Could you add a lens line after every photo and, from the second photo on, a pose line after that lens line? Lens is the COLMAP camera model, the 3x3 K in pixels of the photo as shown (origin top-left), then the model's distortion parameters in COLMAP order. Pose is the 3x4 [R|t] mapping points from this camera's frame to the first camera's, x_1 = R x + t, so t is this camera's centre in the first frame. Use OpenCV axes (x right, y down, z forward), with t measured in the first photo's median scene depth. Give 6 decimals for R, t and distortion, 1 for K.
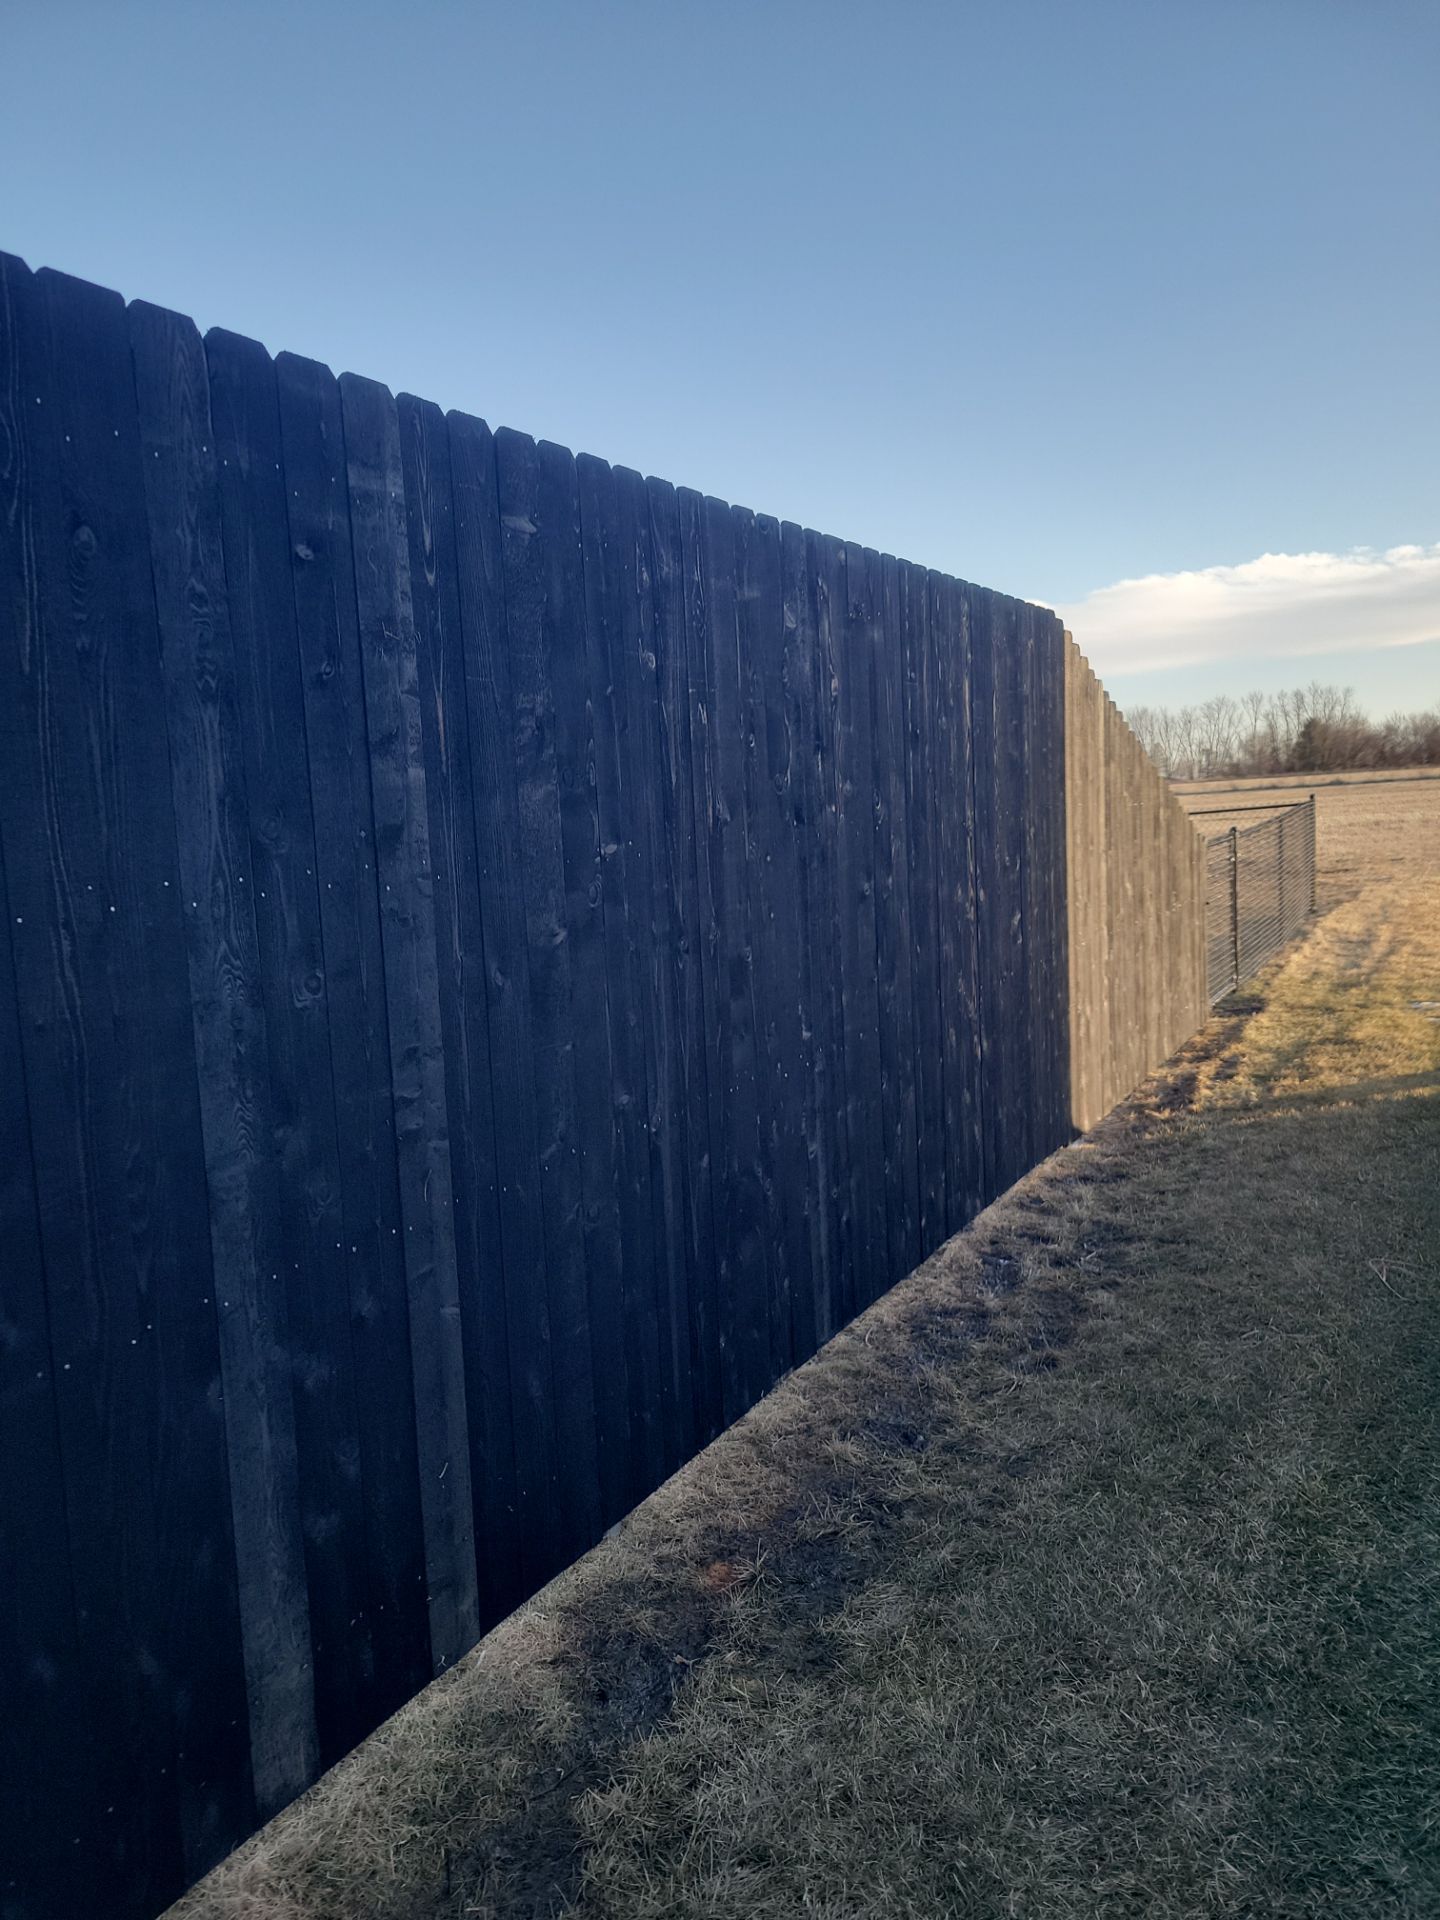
lens RADIAL K [[1551.9, 0, 720.0], [0, 1551.9, 960.0], [0, 0, 1]] dist [0.052633, -0.061462]
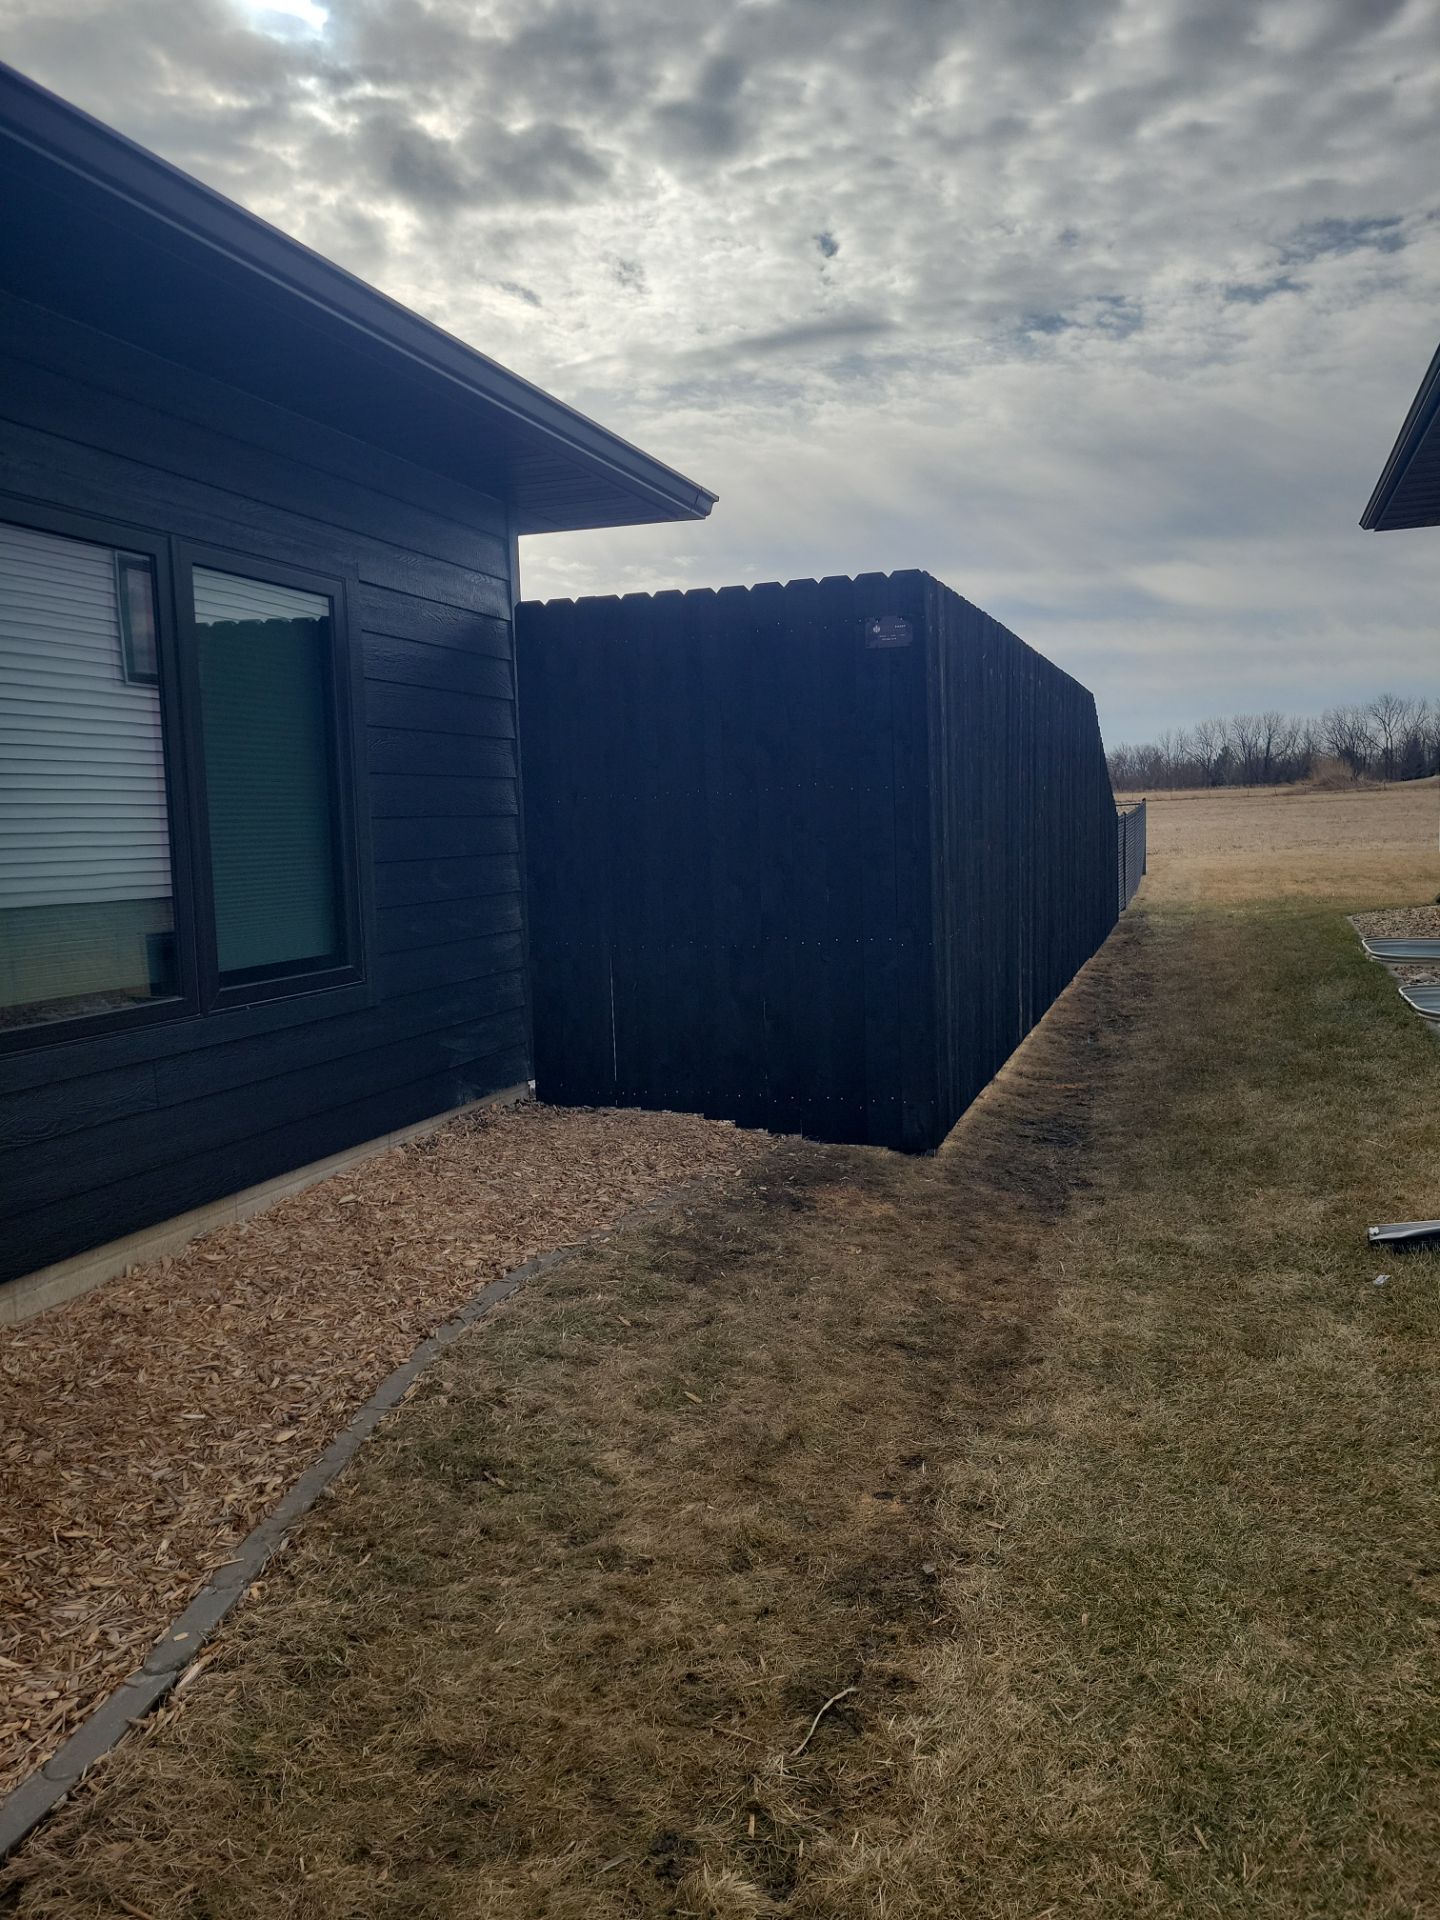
lens RADIAL K [[1468.1, 0, 731.4], [0, 1468.1, 979.7], [0, 0, 1]] dist [0.055929, -0.035182]
pose [[0.988460, 0.006556, 0.151340, -0.486253], [-0.008511, 0.999888, 0.012271, 0.118283], [-0.151243, -0.013417, 0.988406, -0.765570]]
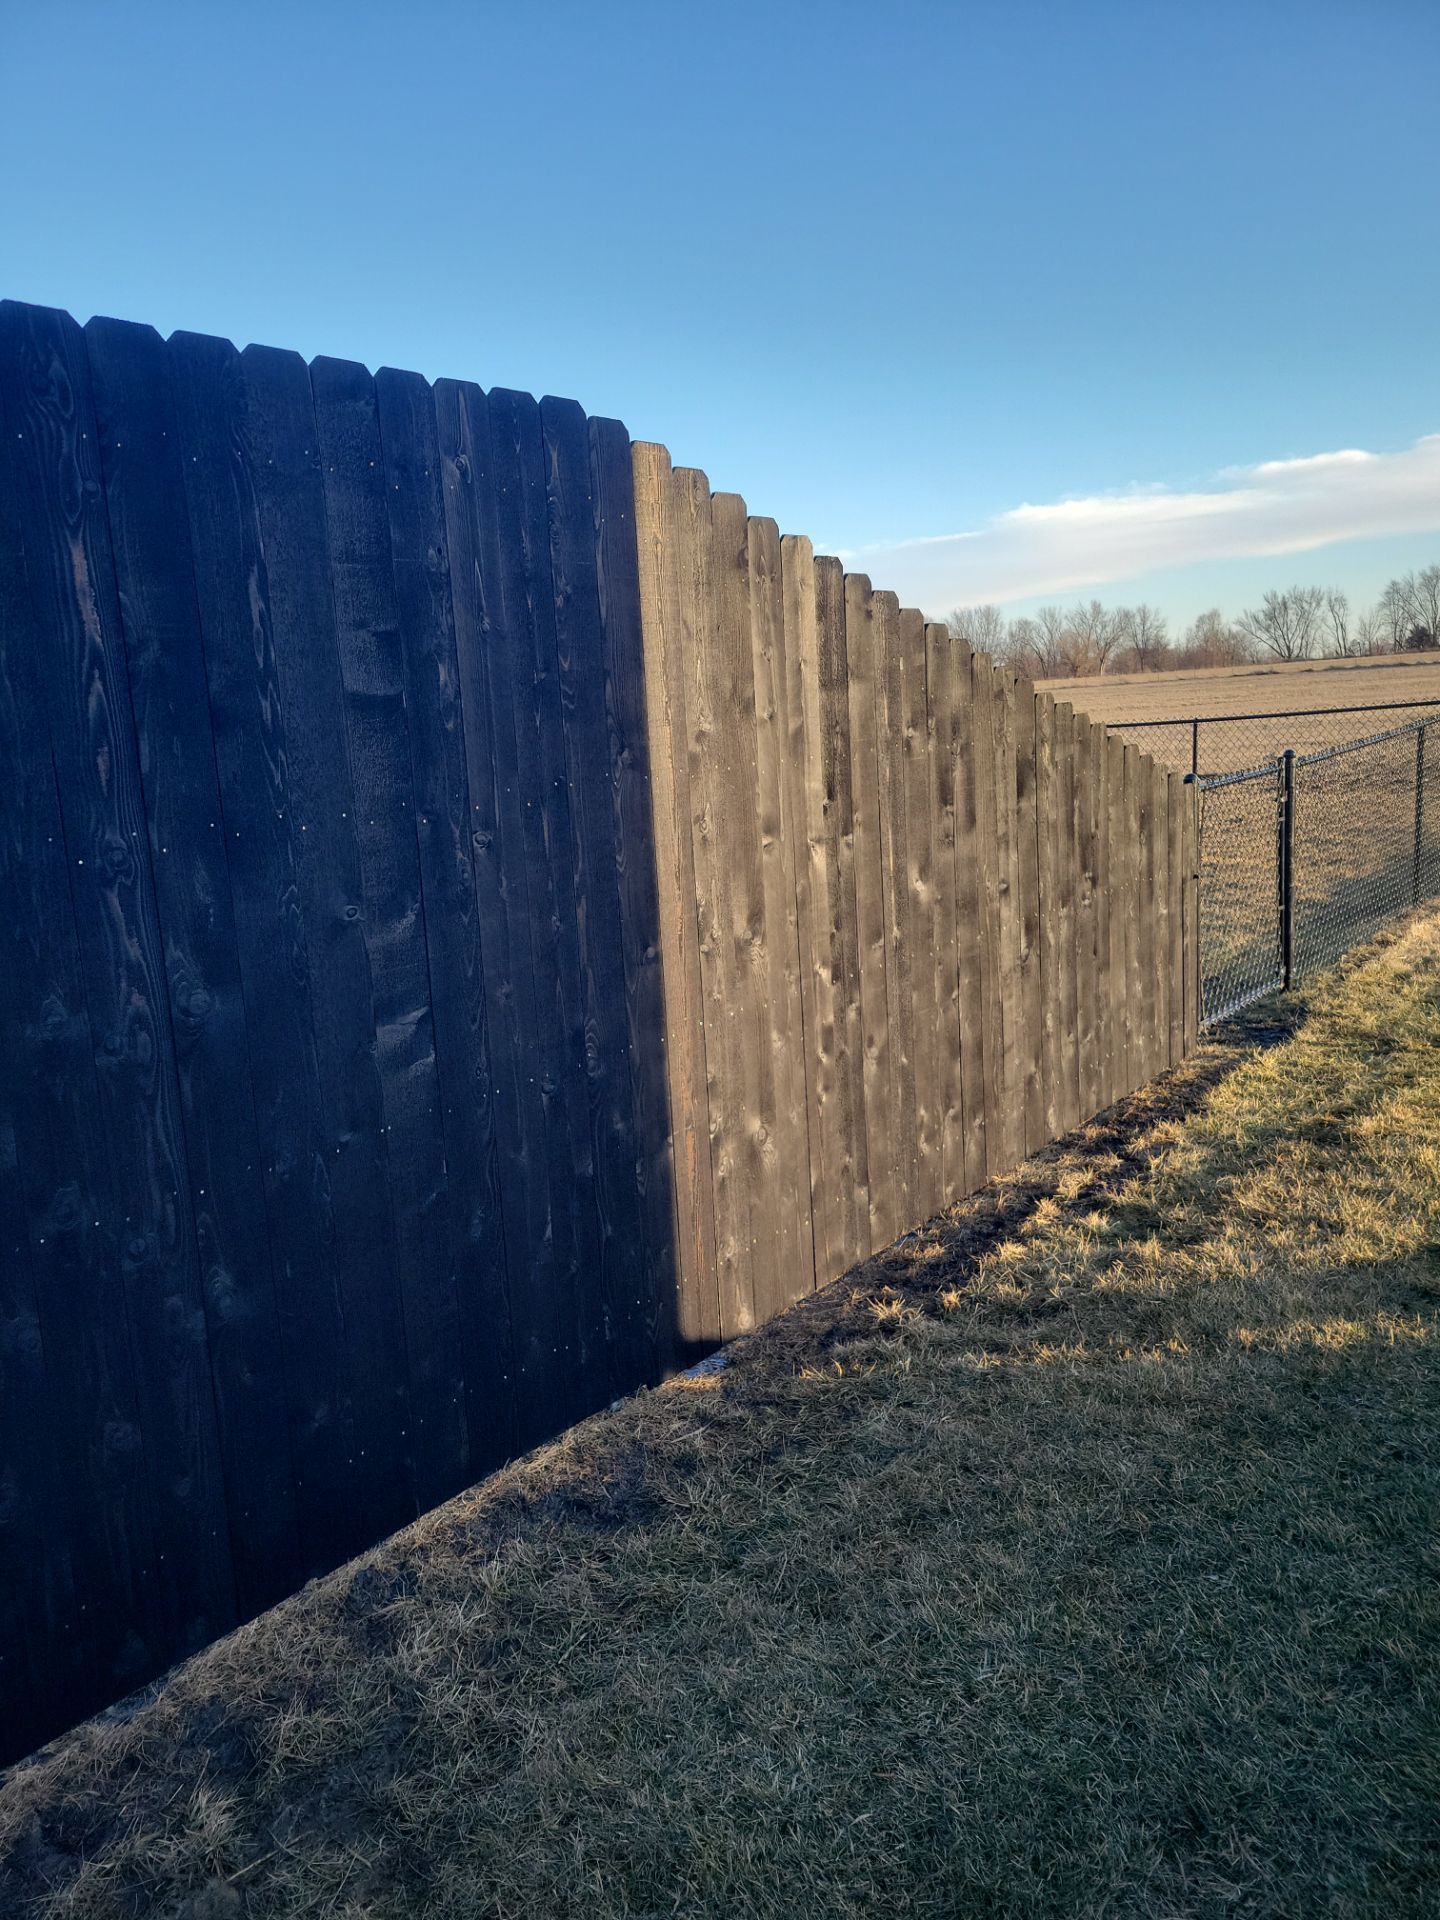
lens RADIAL K [[1484.8, 0, 699.0], [0, 1484.8, 958.4], [0, 0, 1]] dist [0.062627, -0.051791]
pose [[0.978201, 0.025633, -0.206071, 0.318501], [-0.008015, 0.996273, 0.085881, -0.073348], [0.207505, -0.082357, 0.974761, 0.451664]]
